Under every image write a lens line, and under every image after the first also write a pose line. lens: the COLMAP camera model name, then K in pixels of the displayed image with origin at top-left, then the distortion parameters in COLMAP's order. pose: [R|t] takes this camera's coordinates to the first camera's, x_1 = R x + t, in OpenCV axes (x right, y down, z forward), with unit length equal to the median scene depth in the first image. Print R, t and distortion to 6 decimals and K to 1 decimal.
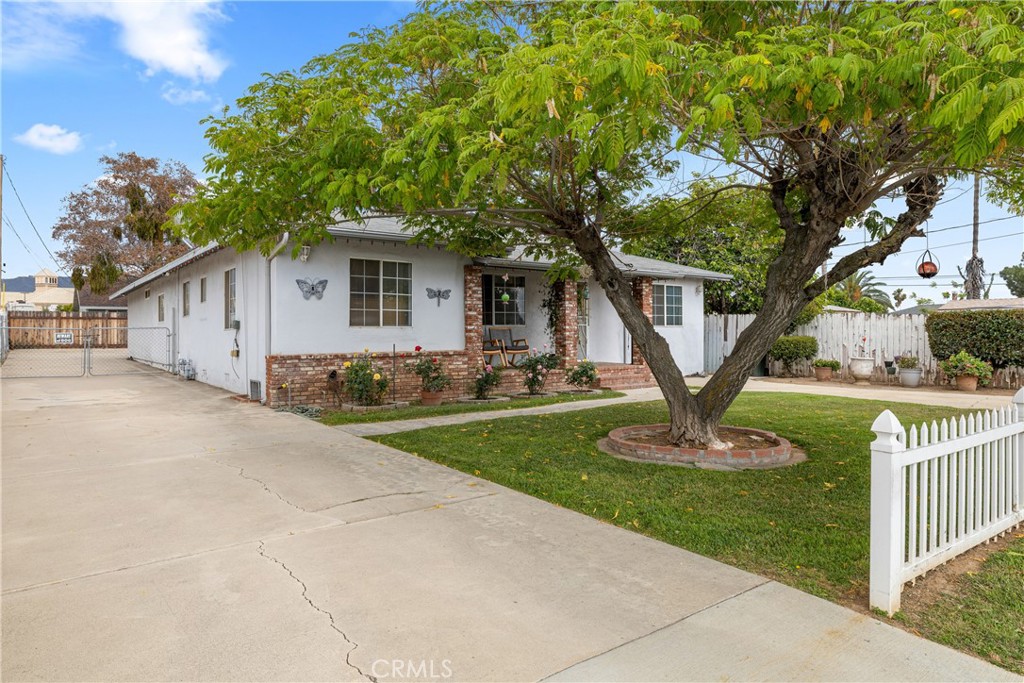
lens RADIAL K [[650.3, 0, 512.0], [0, 650.3, 341.5], [0, 0, 1]] dist [-0.000050, -0.000410]
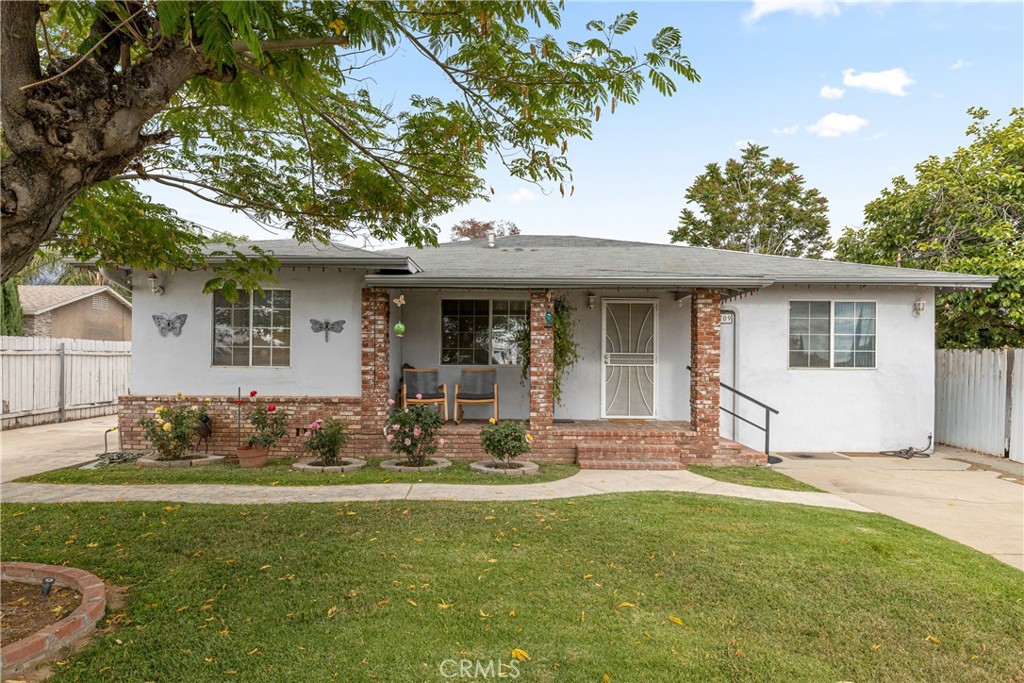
lens RADIAL K [[598.4, 0, 511.1], [0, 598.4, 367.0], [0, 0, 1]] dist [-0.000824, -0.000127]
pose [[0.786064, 0.010411, -0.618058, 0.522945], [-0.020801, 0.999737, -0.009615, -0.020201], [0.617796, 0.020414, 0.786074, 0.559393]]
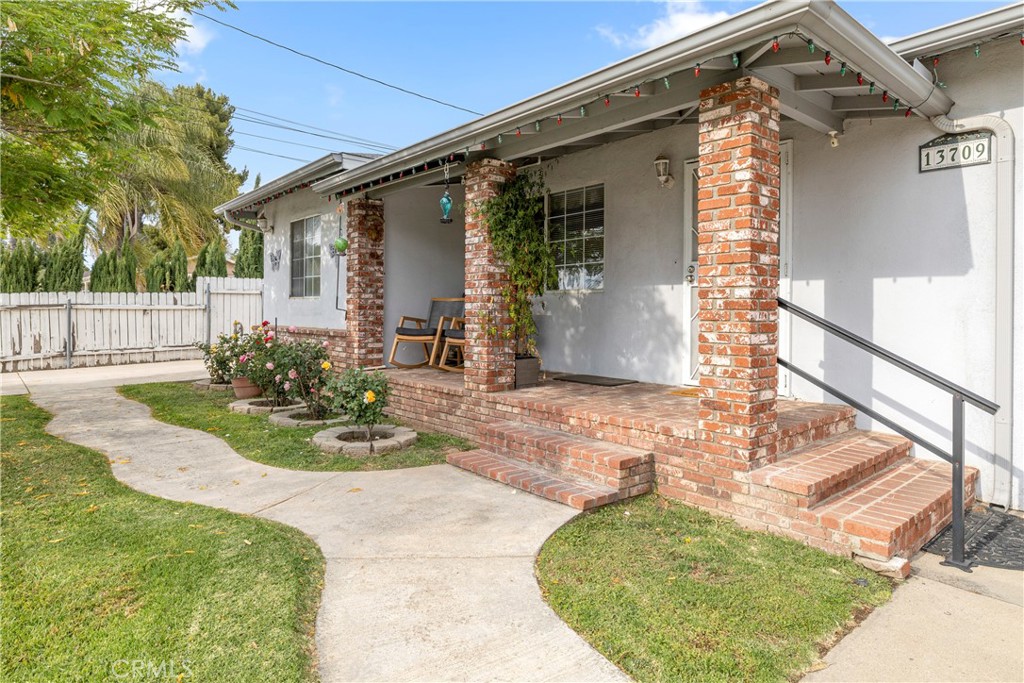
lens RADIAL K [[593.3, 0, 512.4], [0, 593.3, 310.5], [0, 0, 1]] dist [-0.000106, 0.000158]
pose [[0.055566, 0.006818, -0.998432, 0.547922], [-0.018967, 0.999803, 0.005772, -0.014148], [0.998275, 0.018617, 0.055684, 1.156145]]
